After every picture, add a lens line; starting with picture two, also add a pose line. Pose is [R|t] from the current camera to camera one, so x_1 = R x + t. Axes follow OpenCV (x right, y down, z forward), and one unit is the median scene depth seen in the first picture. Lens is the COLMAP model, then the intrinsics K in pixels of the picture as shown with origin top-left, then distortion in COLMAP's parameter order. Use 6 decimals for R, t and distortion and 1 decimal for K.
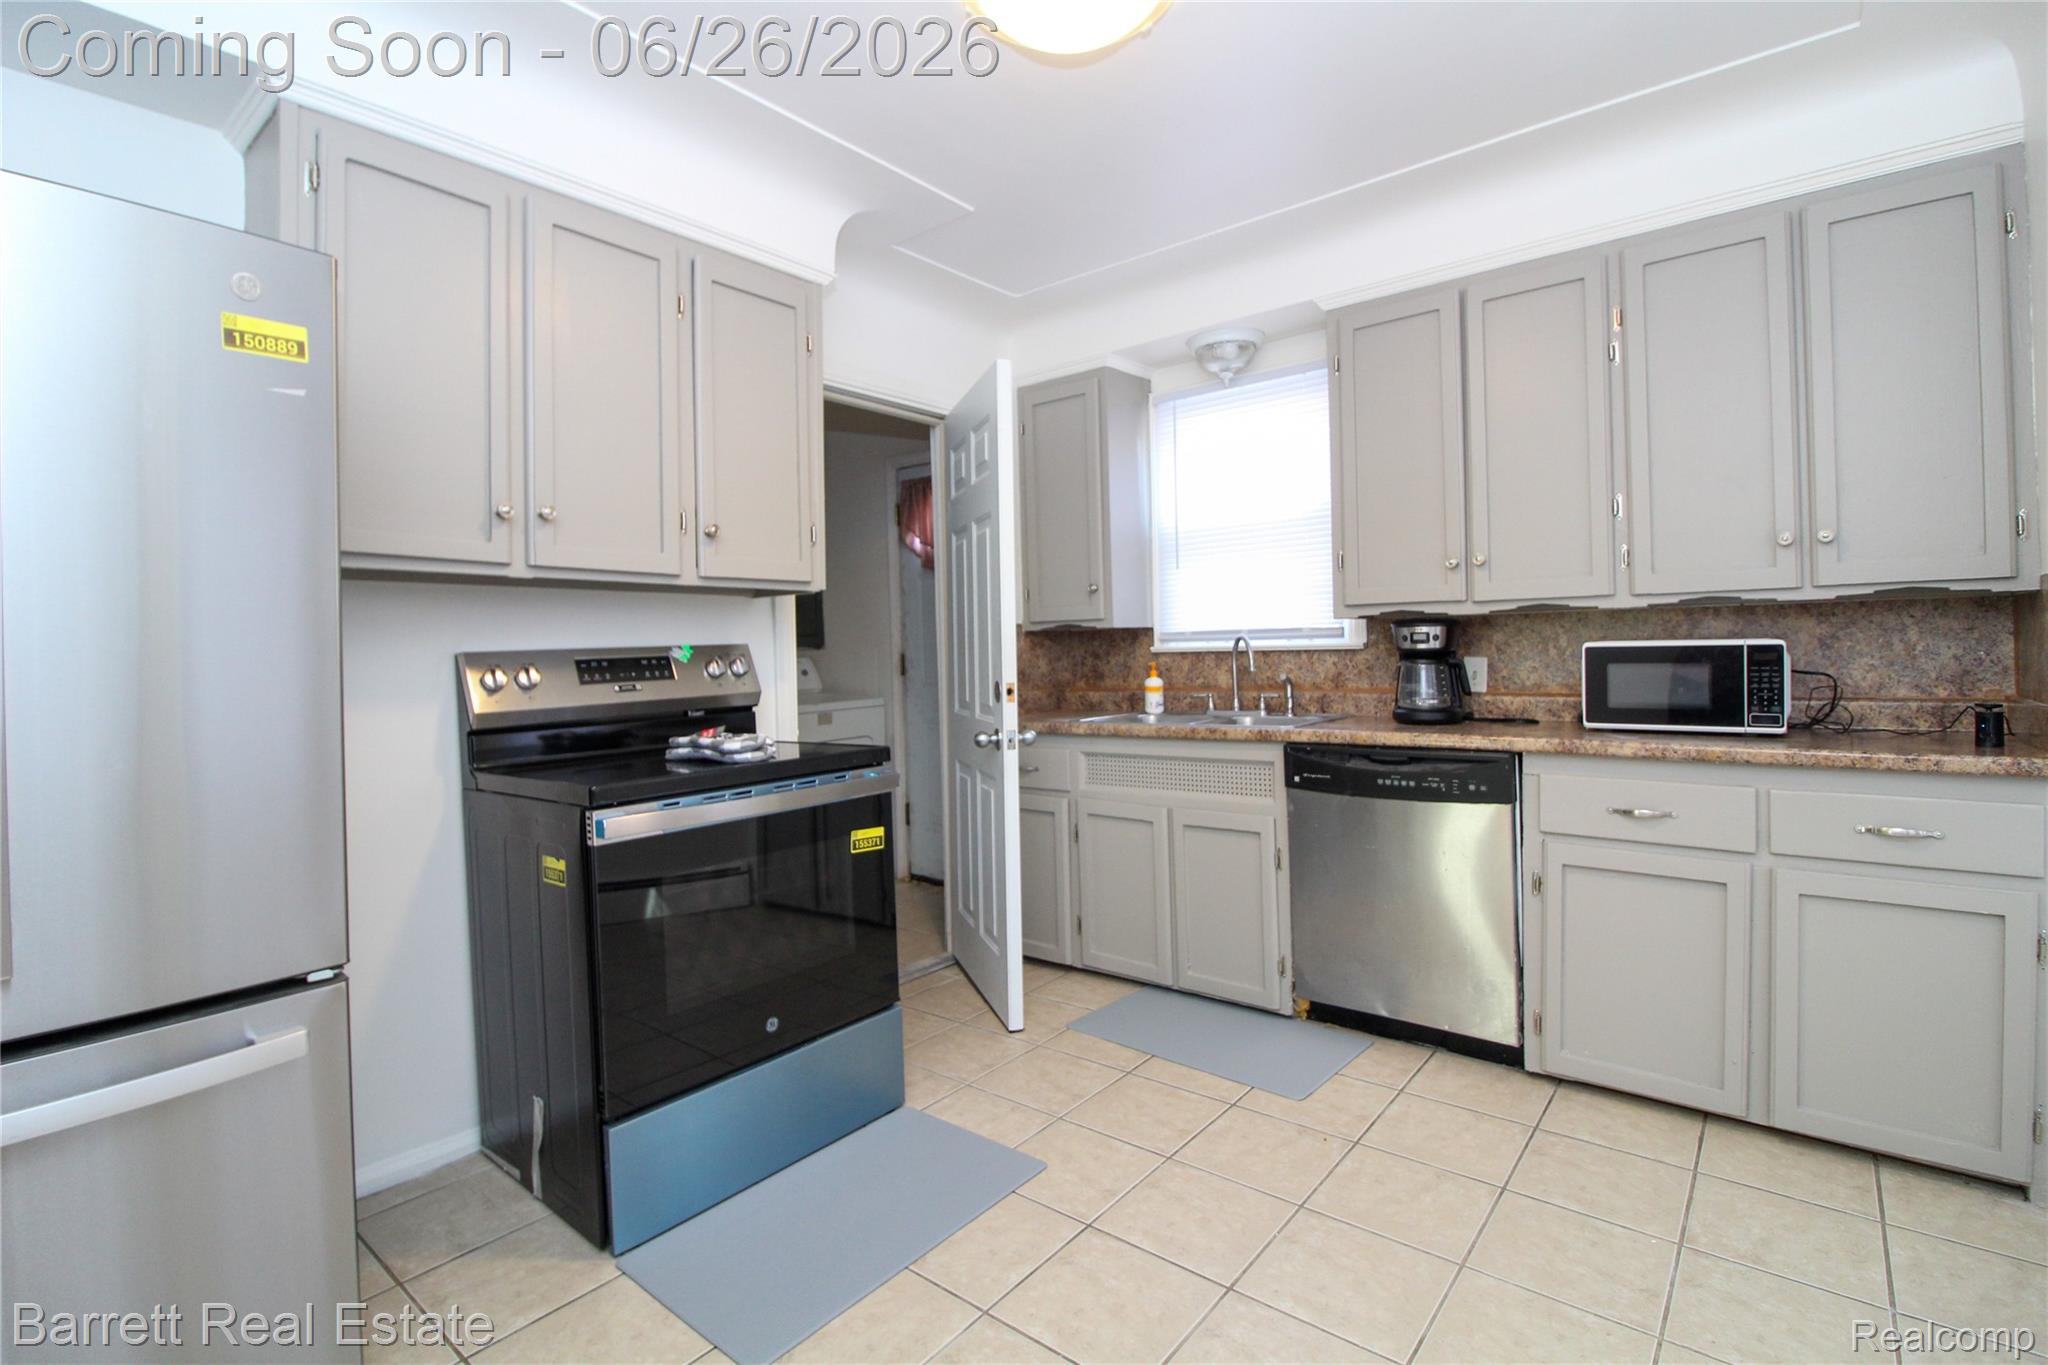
lens RADIAL K [[946.8, 0, 1022.5], [0, 946.8, 662.1], [0, 0, 1]] dist [-0.002254, -0.011356]
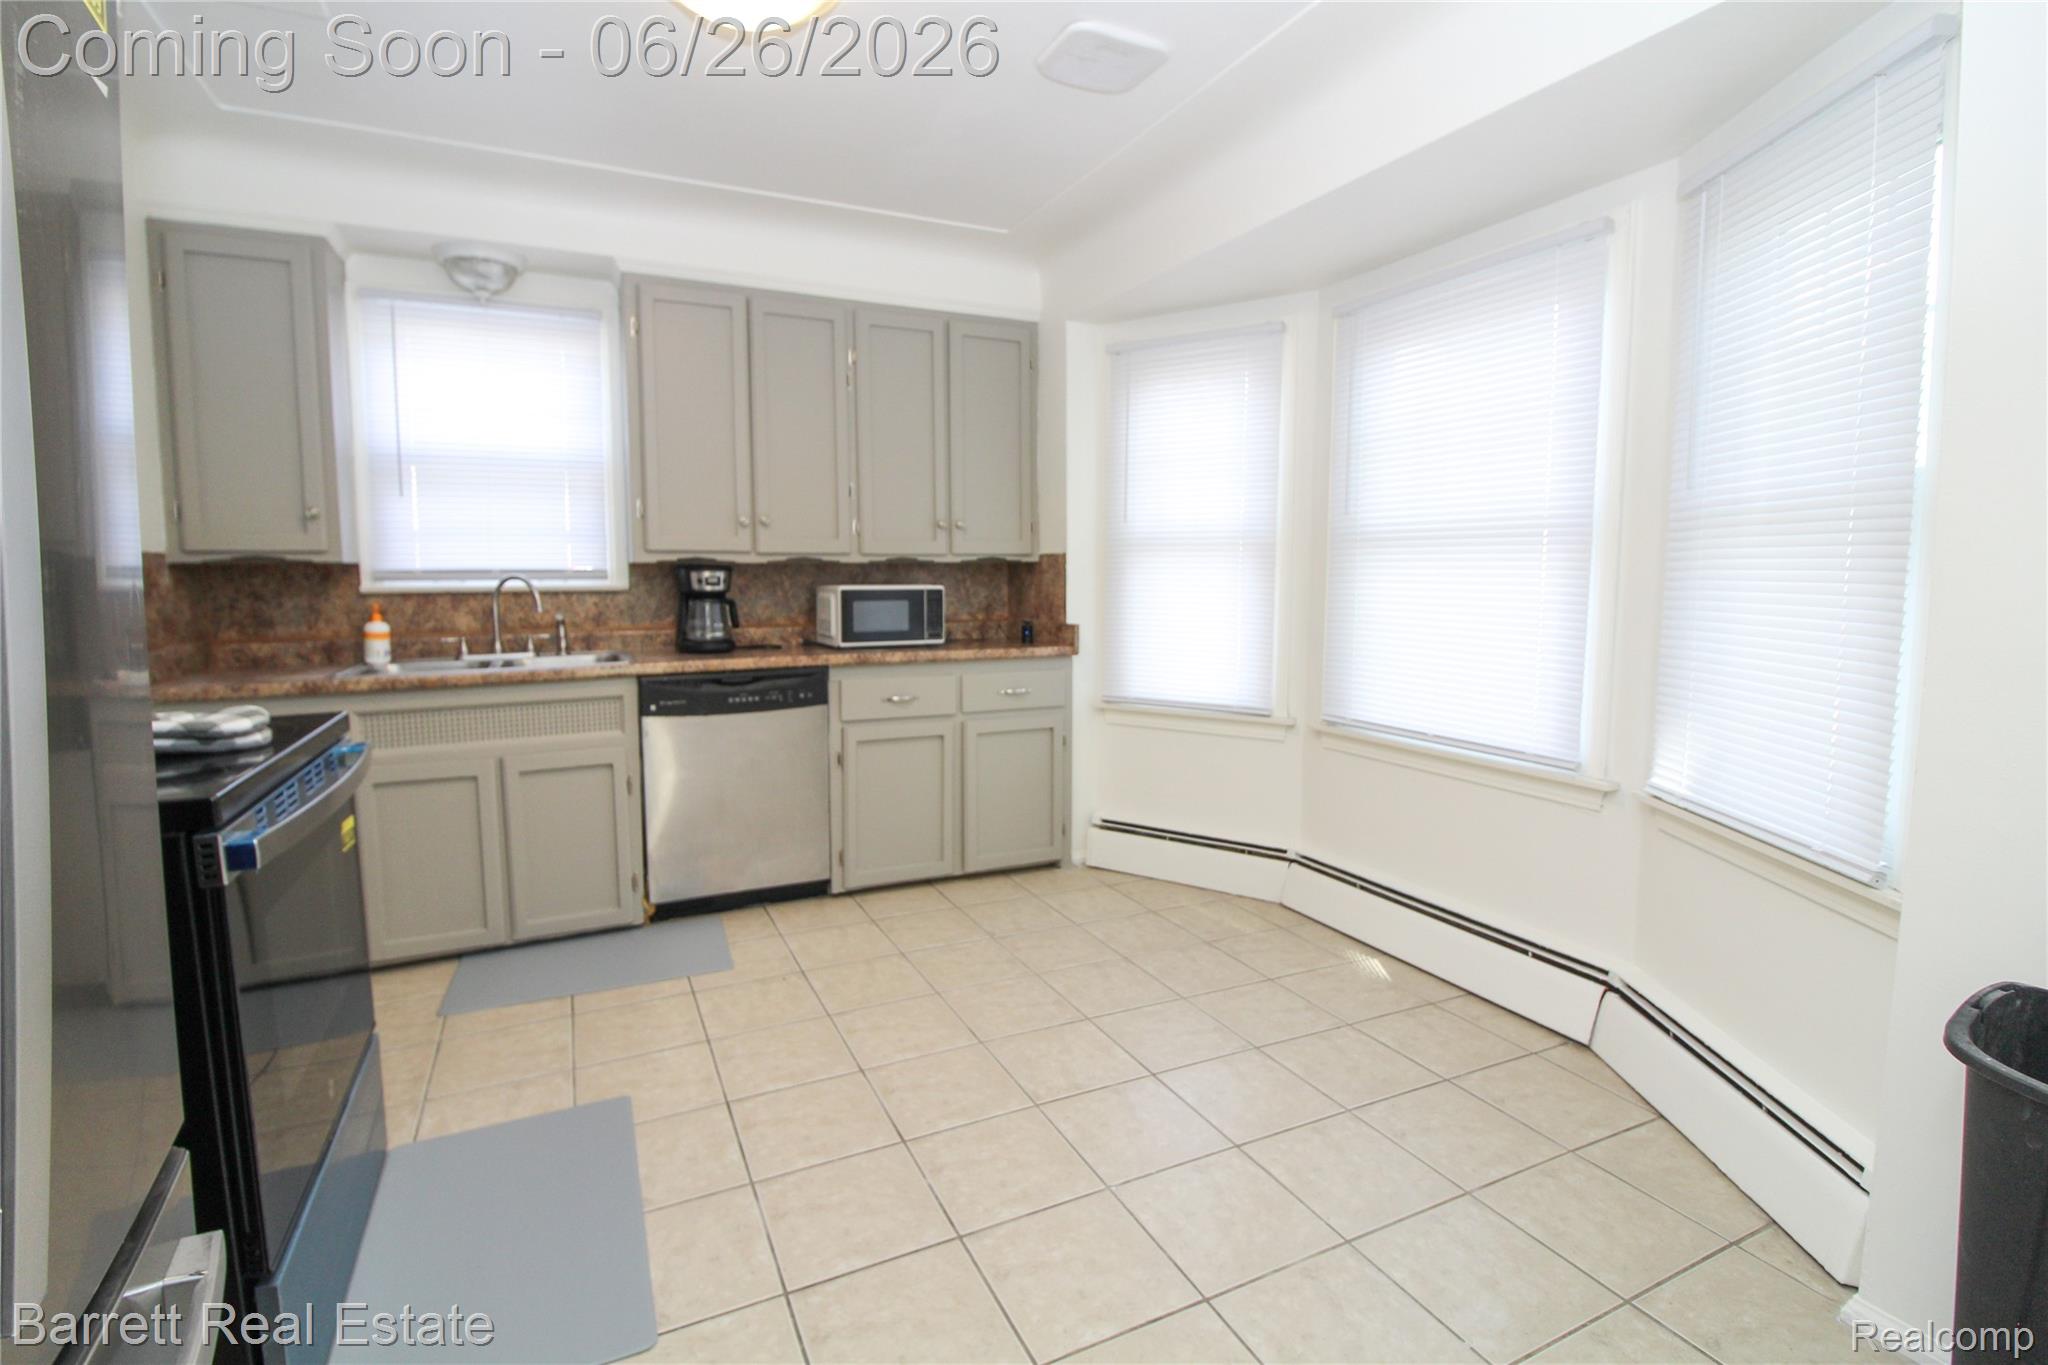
lens RADIAL K [[946.8, 0, 1014.2], [0, 946.8, 671.6], [0, 0, 1]] dist [-0.002254, -0.011356]
pose [[0.416286, -0.070272, 0.906514, -0.501679], [0.007817, 0.997249, 0.073716, 0.003234], [-0.909200, -0.023601, 0.415690, 0.152286]]
